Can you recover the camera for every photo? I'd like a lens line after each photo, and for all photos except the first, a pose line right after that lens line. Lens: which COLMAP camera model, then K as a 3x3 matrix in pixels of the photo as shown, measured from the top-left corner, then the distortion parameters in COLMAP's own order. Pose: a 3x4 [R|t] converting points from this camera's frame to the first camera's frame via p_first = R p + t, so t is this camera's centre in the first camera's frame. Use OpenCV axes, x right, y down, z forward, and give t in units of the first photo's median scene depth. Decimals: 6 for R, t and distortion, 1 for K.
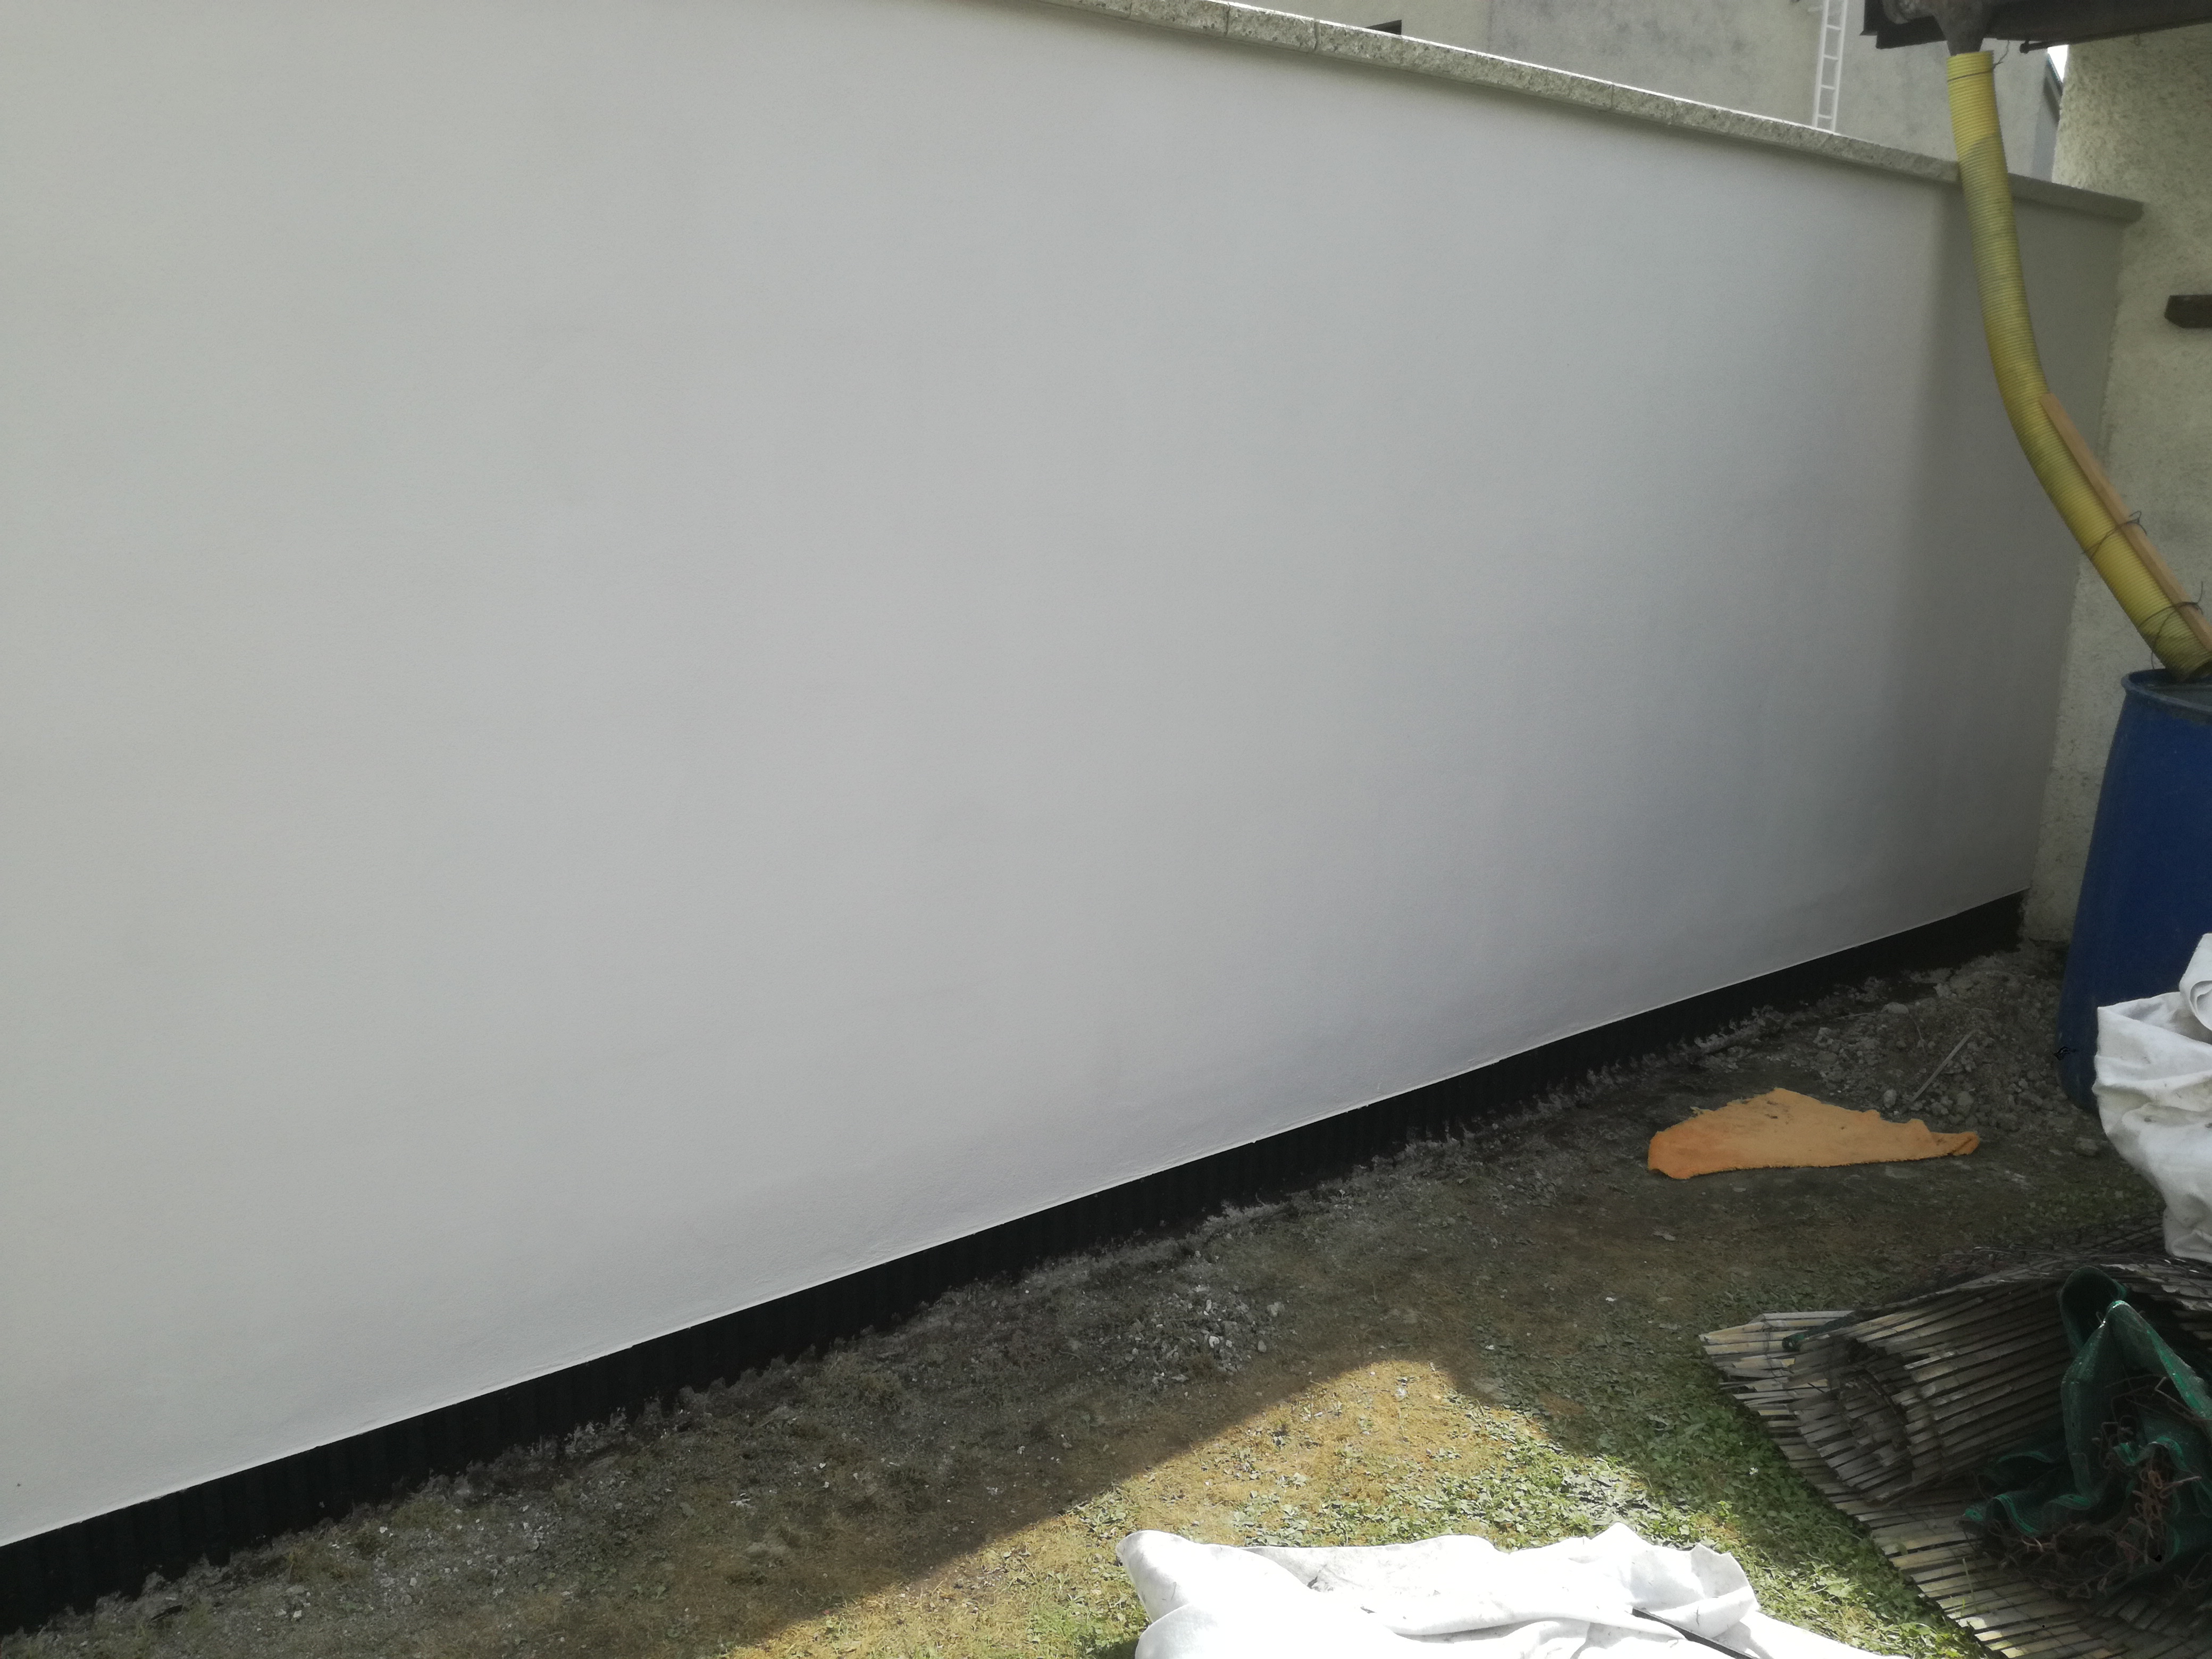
lens RADIAL K [[1795.3, 0, 1111.6], [0, 1795.3, 771.0], [0, 0, 1]] dist [0.037290, -0.081573]
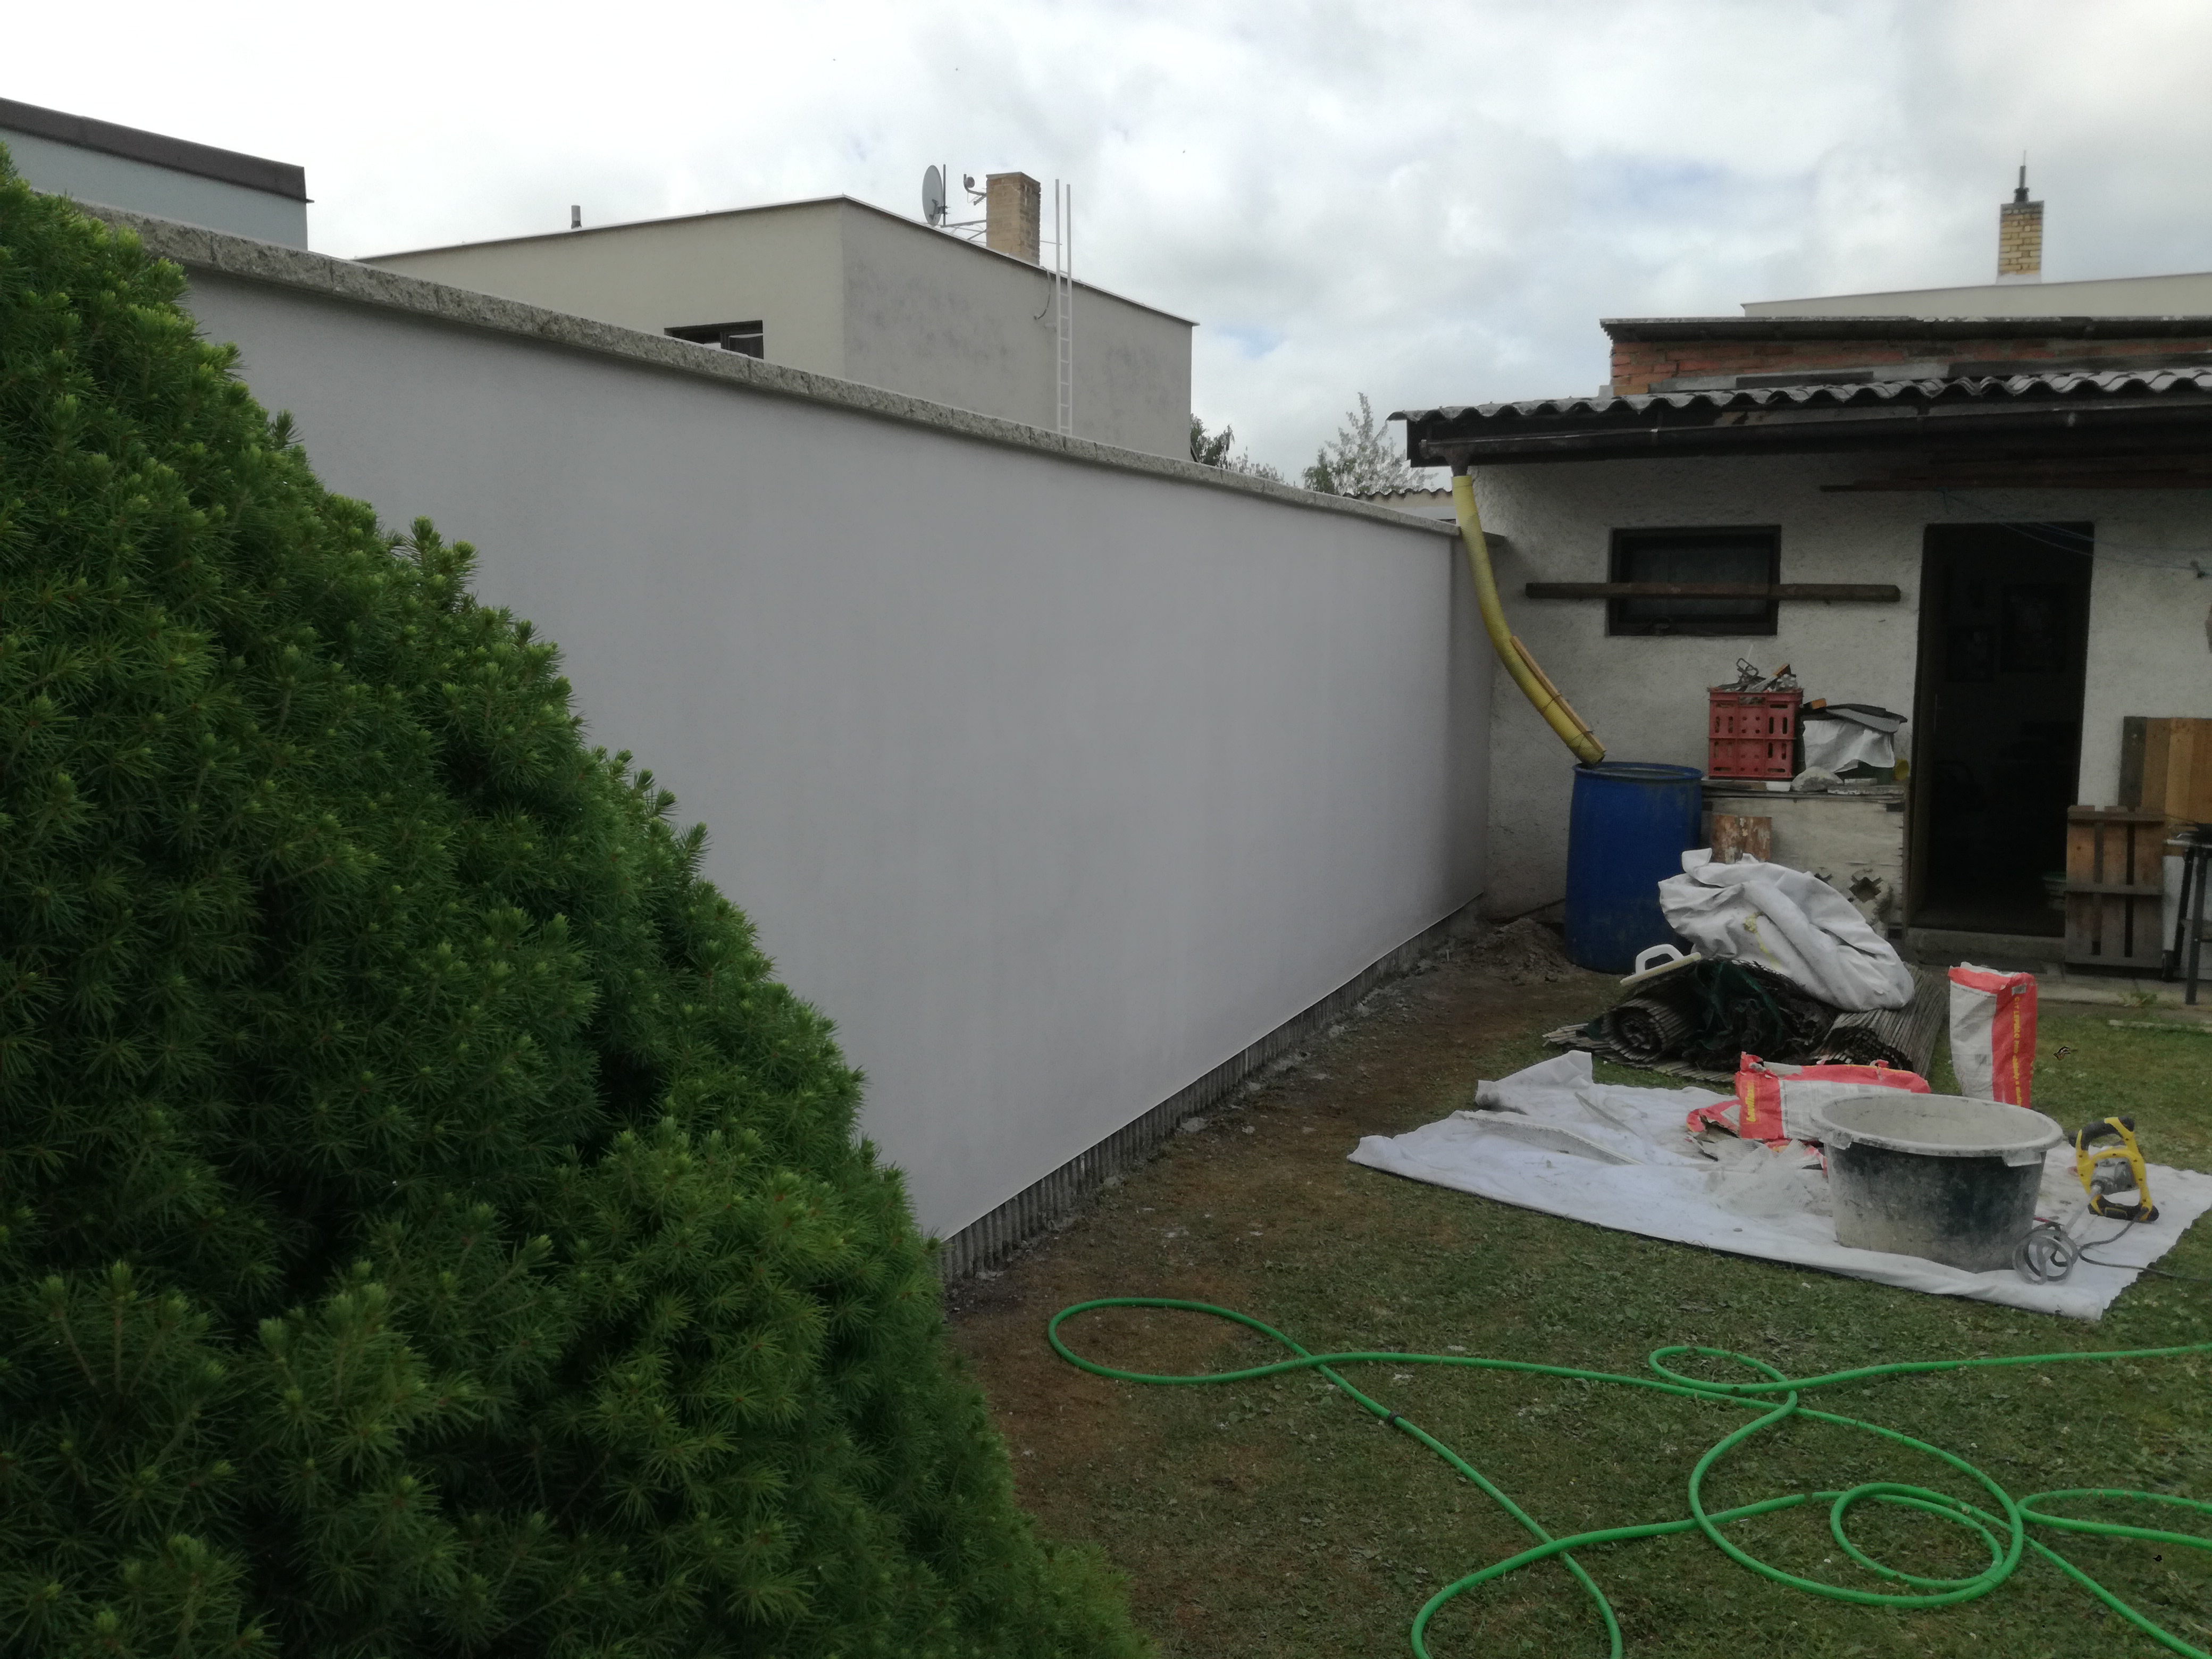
lens RADIAL K [[1795.3, 0, 1106.8], [0, 1795.3, 827.5], [0, 0, 1]] dist [0.037290, -0.081573]
pose [[0.885118, -0.082493, 0.457996, -0.884393], [0.120016, 0.991336, -0.053384, 0.064307], [-0.449624, 0.102218, 0.887350, -0.623659]]
